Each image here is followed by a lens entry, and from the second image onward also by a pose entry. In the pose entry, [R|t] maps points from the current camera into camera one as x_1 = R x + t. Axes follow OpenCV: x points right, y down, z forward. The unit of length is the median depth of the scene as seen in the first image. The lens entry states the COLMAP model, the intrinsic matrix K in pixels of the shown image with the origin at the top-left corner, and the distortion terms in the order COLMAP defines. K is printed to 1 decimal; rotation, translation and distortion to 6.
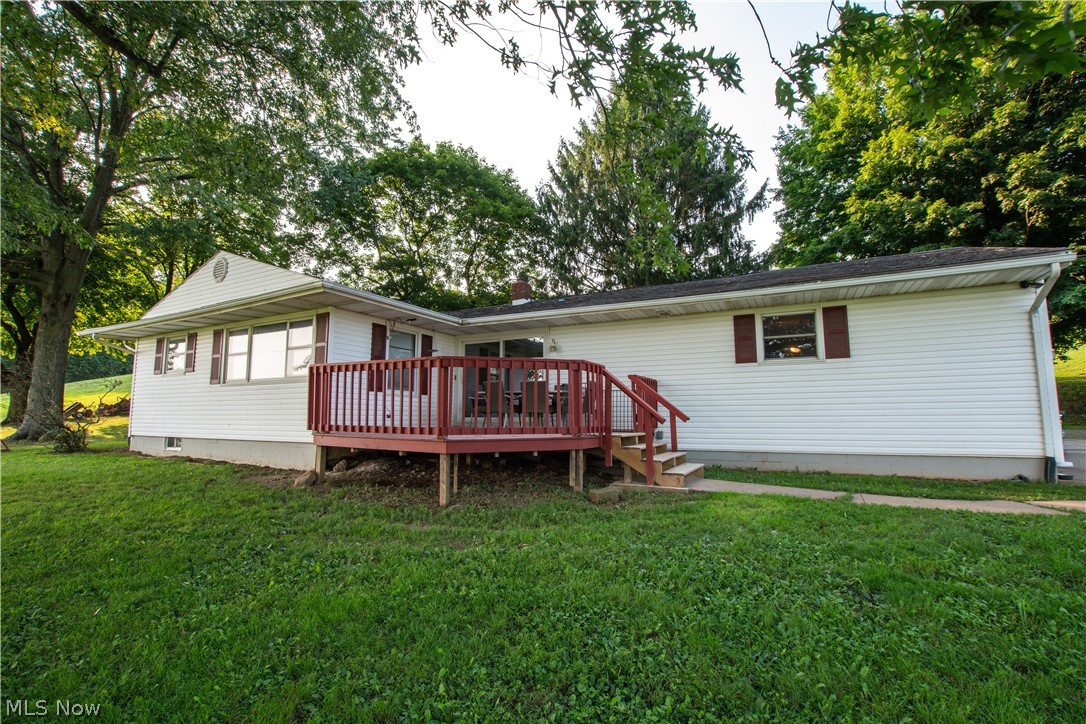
lens RADIAL K [[481.4, 0, 527.2], [0, 481.4, 371.0], [0, 0, 1]] dist [-0.035150, 0.006768]
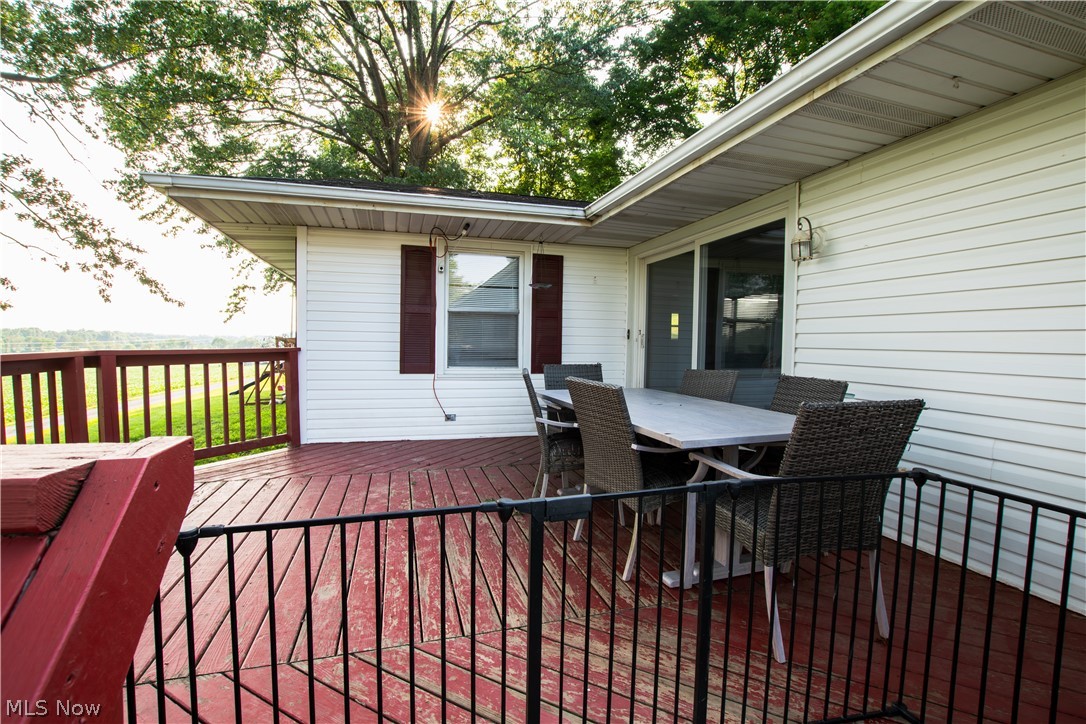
lens RADIAL K [[481.4, 0, 538.1], [0, 481.4, 365.2], [0, 0, 1]] dist [-0.035150, 0.006768]
pose [[0.708450, 0.035319, -0.704876, 0.142284], [0.058646, 0.992347, 0.108666, -0.015317], [0.703320, -0.118323, 0.700957, 0.628046]]
